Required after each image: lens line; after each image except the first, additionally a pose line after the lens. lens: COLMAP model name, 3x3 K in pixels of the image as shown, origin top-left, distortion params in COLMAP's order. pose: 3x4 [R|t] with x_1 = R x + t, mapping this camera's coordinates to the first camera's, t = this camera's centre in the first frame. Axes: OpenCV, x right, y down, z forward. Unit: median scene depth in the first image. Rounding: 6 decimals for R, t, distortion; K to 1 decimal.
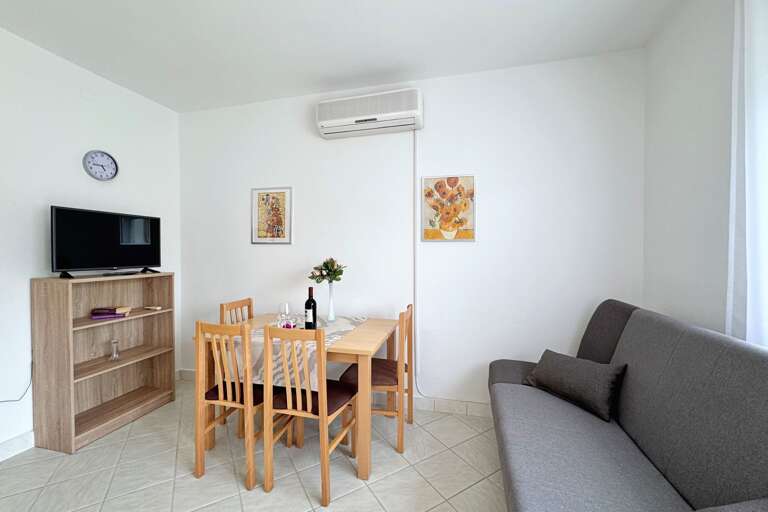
lens RADIAL K [[314.8, 0, 383.0], [0, 314.8, 254.1], [0, 0, 1]] dist [0.008206, -0.000174]
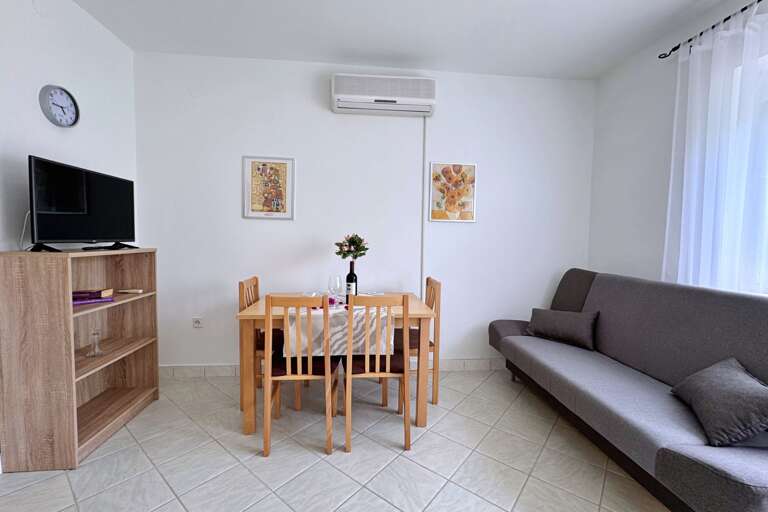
lens RADIAL K [[314.8, 0, 416.5], [0, 314.8, 251.2], [0, 0, 1]] dist [0.008206, -0.000174]
pose [[0.939955, -0.000794, 0.341297, -0.319455], [-0.013601, 0.999116, 0.039785, 0.023873], [-0.341026, -0.042038, 0.939113, -0.023105]]
